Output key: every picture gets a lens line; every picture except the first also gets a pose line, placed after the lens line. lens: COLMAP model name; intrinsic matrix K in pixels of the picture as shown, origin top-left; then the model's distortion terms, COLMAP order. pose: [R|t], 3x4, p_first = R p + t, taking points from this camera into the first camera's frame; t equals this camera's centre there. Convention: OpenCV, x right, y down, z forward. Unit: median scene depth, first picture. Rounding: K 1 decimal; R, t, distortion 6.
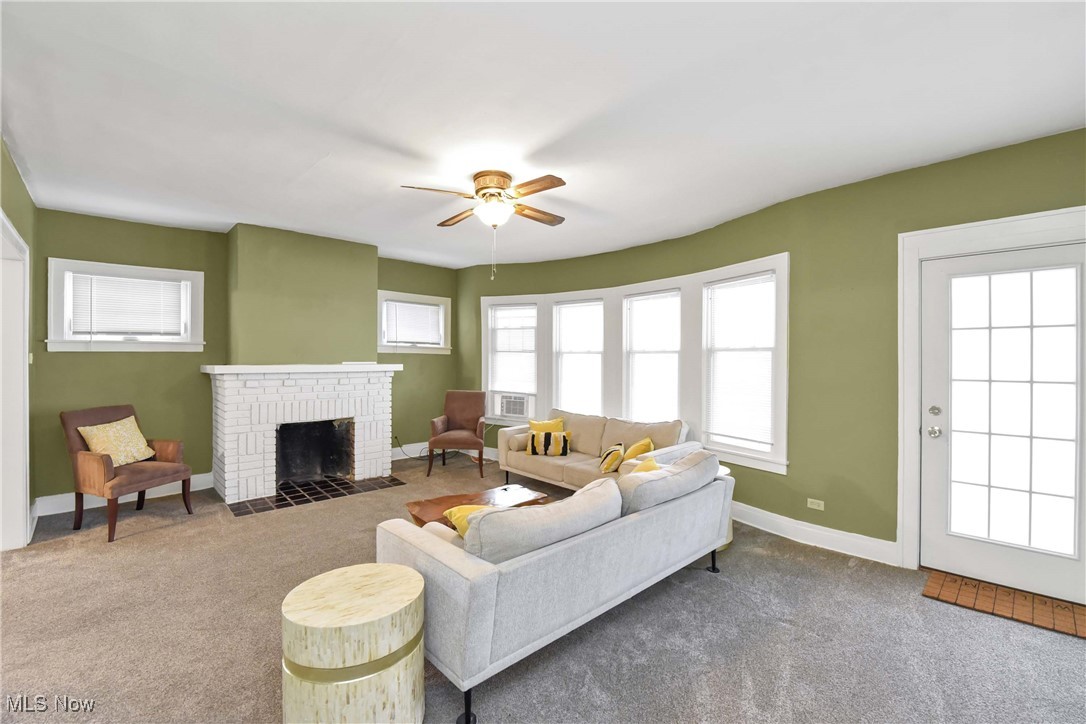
lens RADIAL K [[489.3, 0, 521.3], [0, 489.3, 357.8], [0, 0, 1]] dist [-0.001526, -0.008628]
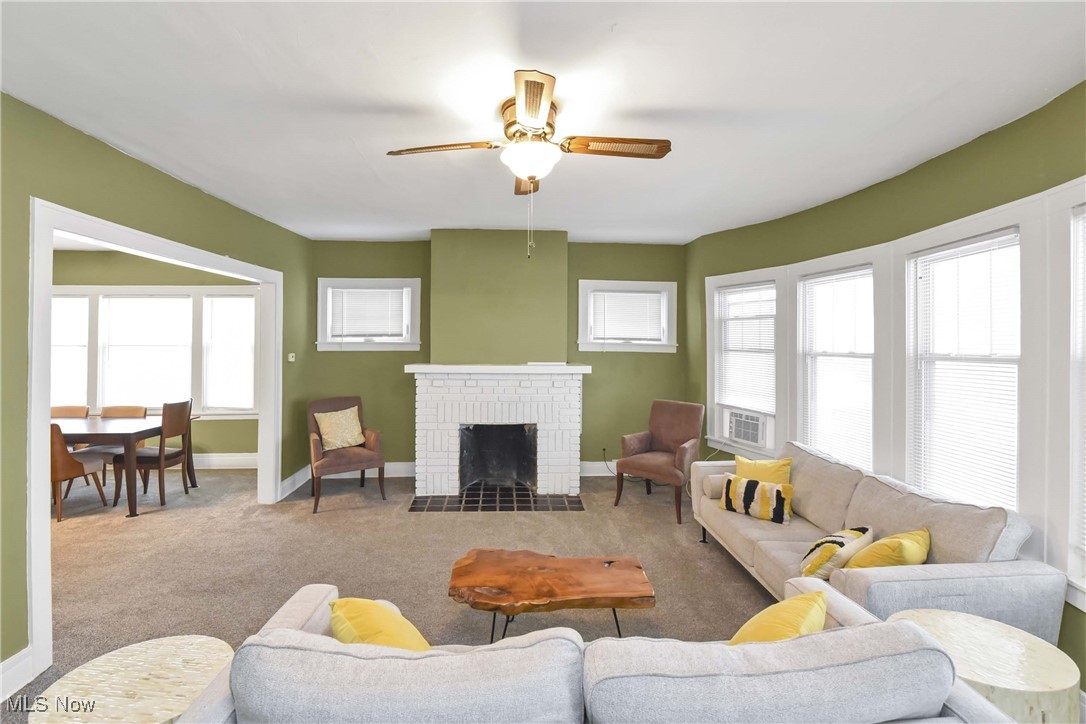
lens RADIAL K [[489.3, 0, 531.5], [0, 489.3, 339.4], [0, 0, 1]] dist [-0.001526, -0.008628]
pose [[0.762588, -0.006270, -0.646855, 0.249635], [-0.002252, 0.999921, -0.012347, -0.024513], [0.646881, 0.010872, 0.762513, 0.317595]]
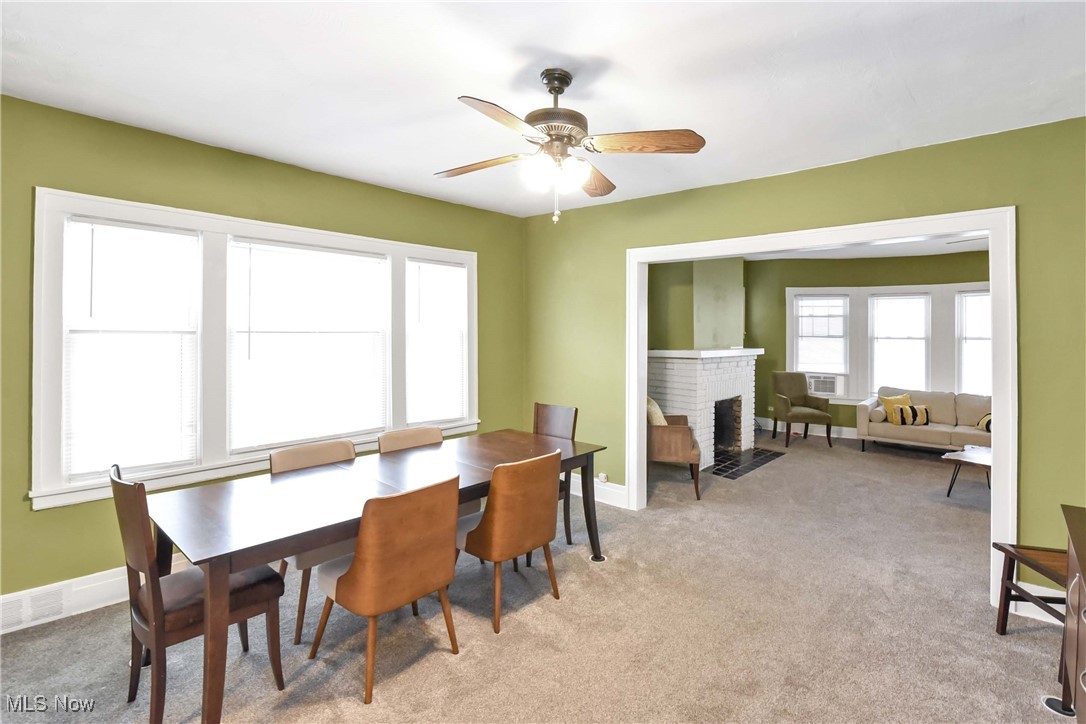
lens RADIAL K [[564.0, 0, 491.5], [0, 564.0, 328.0], [0, 0, 1]] dist [-0.002919, -0.000451]
pose [[0.991877, 0.003806, 0.127148, -1.140737], [-0.002332, 0.999928, -0.011735, -0.019538], [-0.127183, 0.011343, 0.991814, -0.237679]]
